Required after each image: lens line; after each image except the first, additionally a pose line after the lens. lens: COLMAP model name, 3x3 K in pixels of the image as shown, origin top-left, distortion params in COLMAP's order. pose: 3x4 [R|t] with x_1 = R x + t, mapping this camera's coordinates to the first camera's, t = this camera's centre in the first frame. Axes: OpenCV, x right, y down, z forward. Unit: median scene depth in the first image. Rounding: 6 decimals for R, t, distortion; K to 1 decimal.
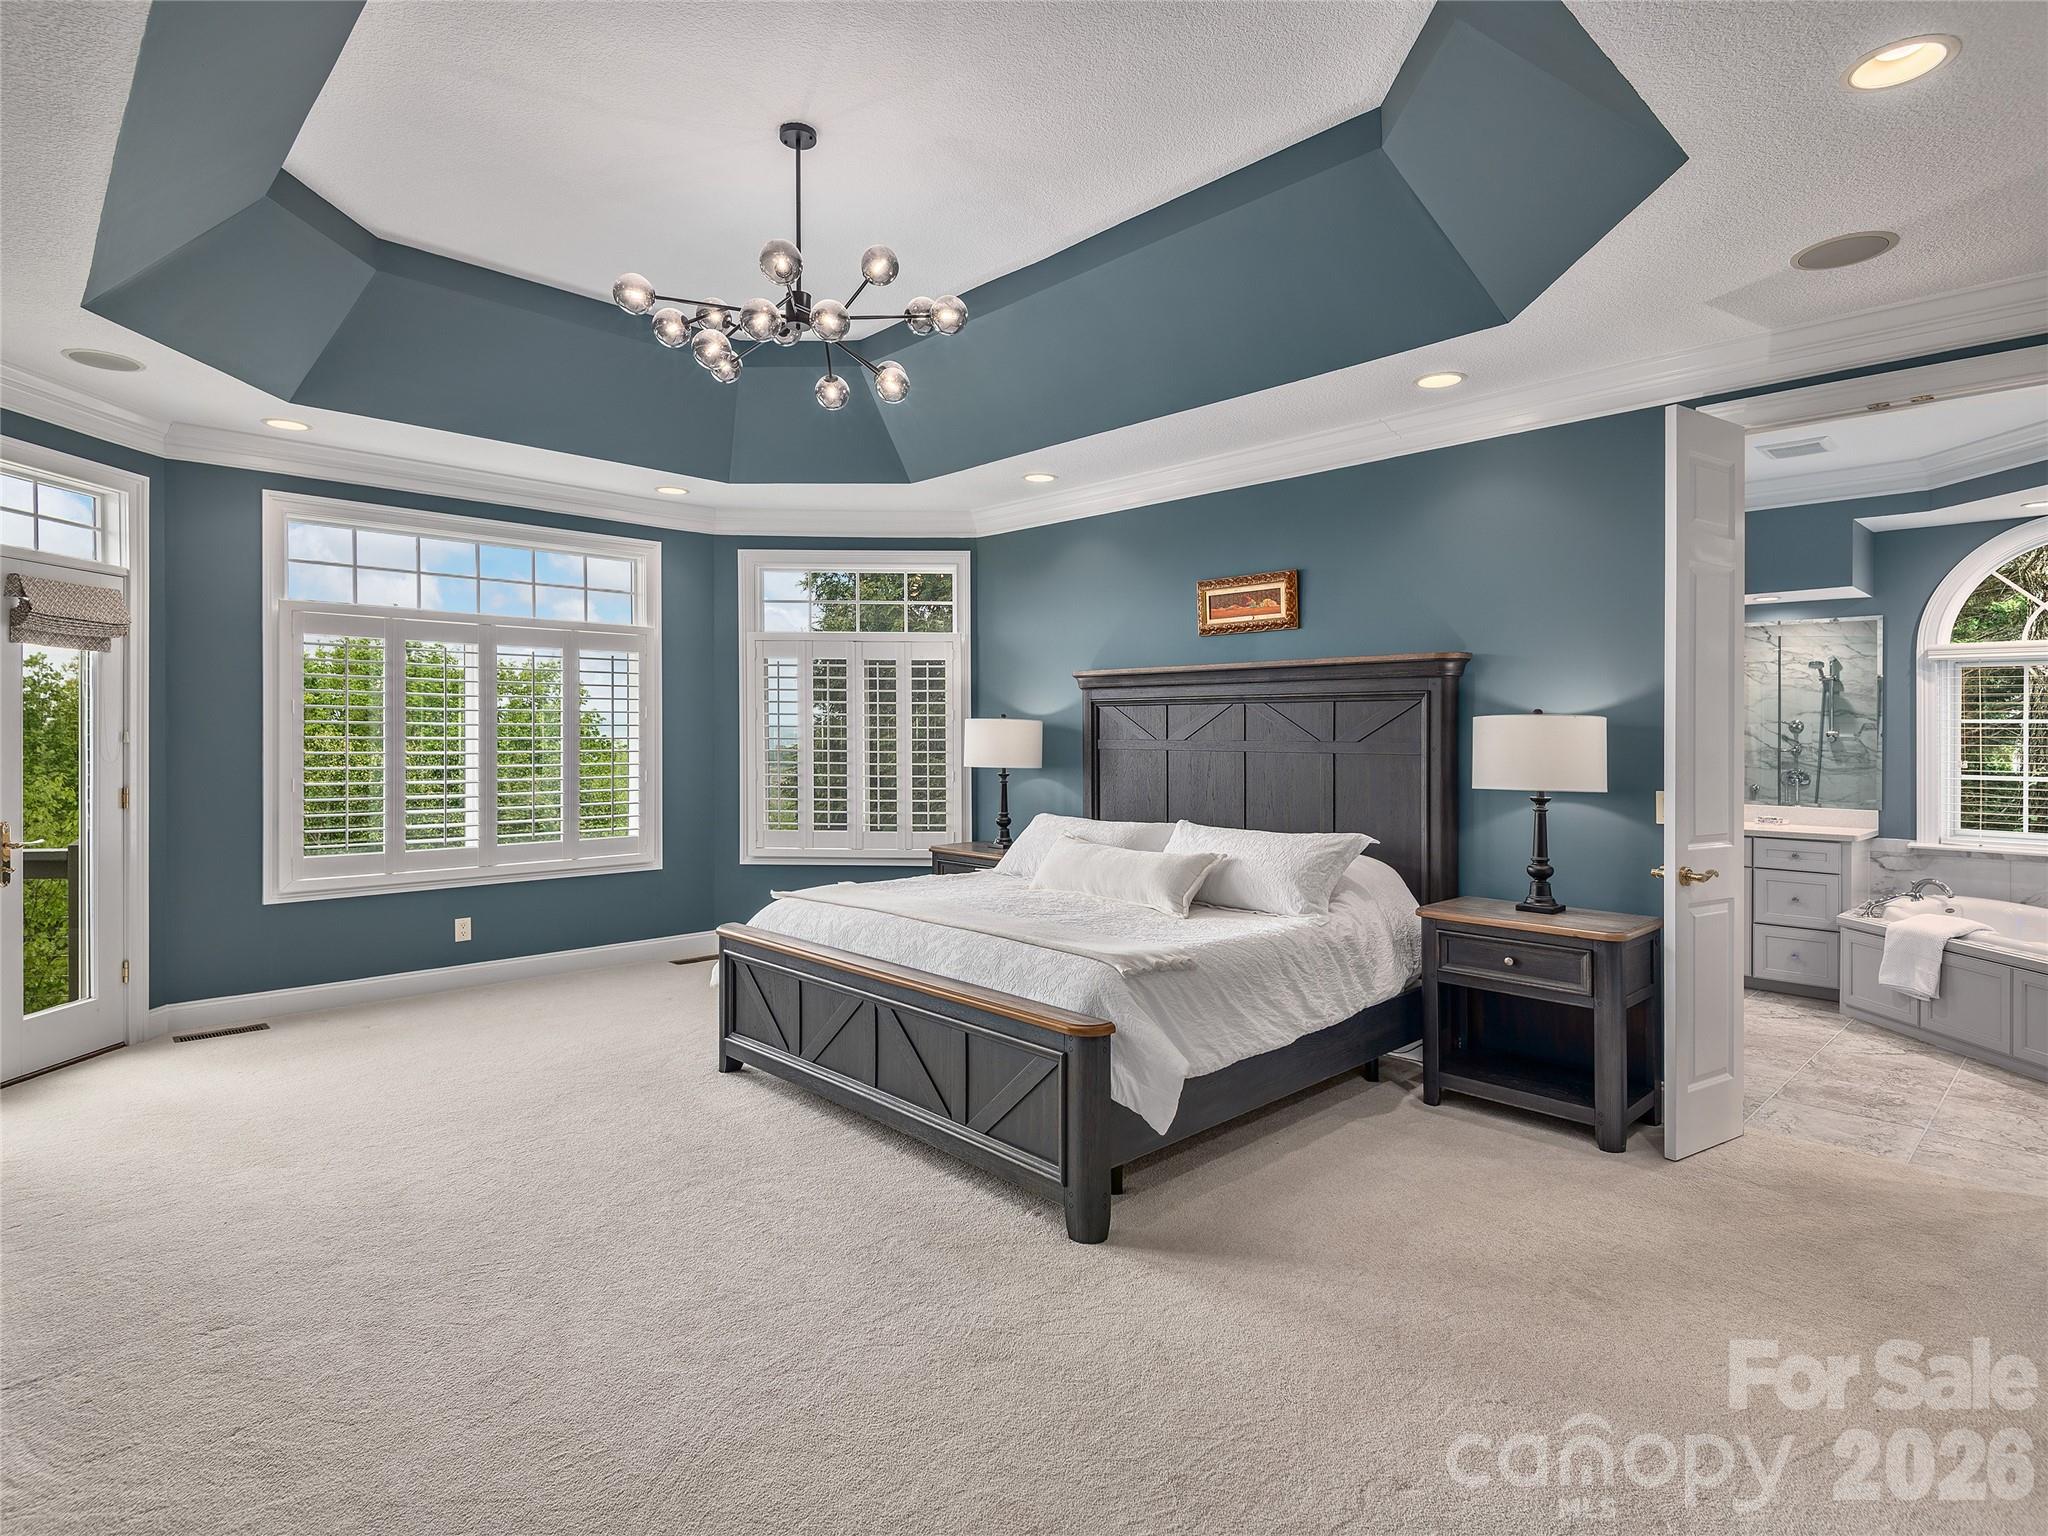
lens RADIAL K [[1053.2, 0, 972.0], [0, 1053.2, 727.2], [0, 0, 1]] dist [0.034794, -0.019911]
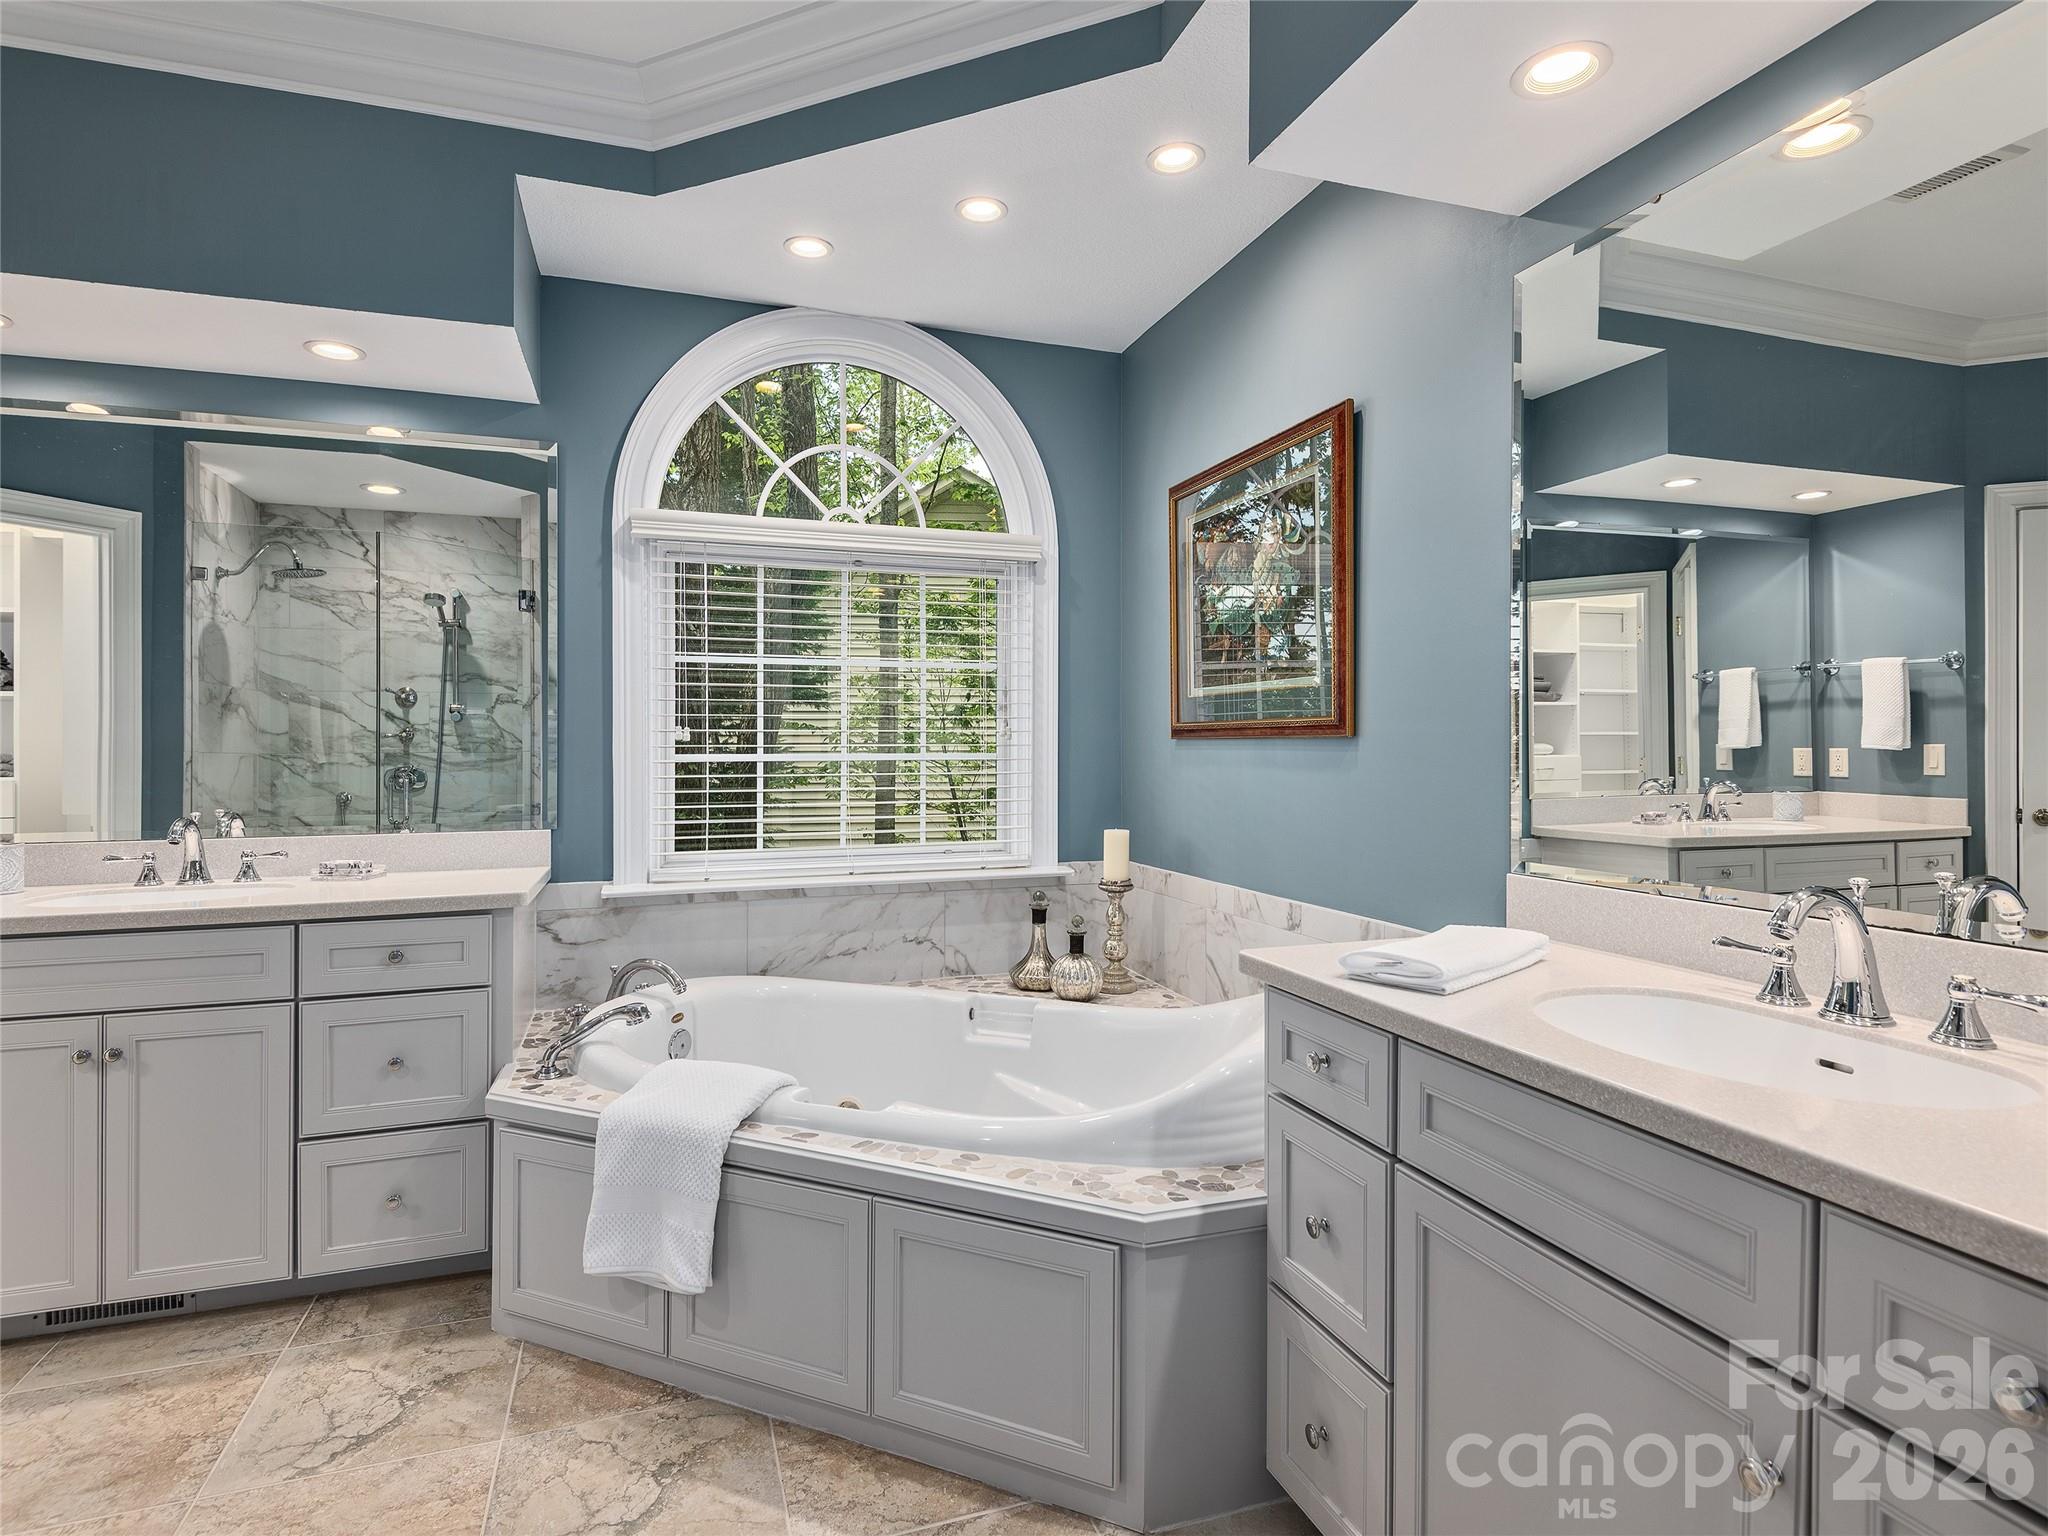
lens RADIAL K [[1053.2, 0, 1018.7], [0, 1053.2, 748.3], [0, 0, 1]] dist [0.034794, -0.019911]
pose [[0.384722, -0.004777, 0.923020, 0.482585], [0.000343, 0.999987, 0.005032, 0.038450], [-0.923032, -0.001620, 0.384719, 0.617680]]
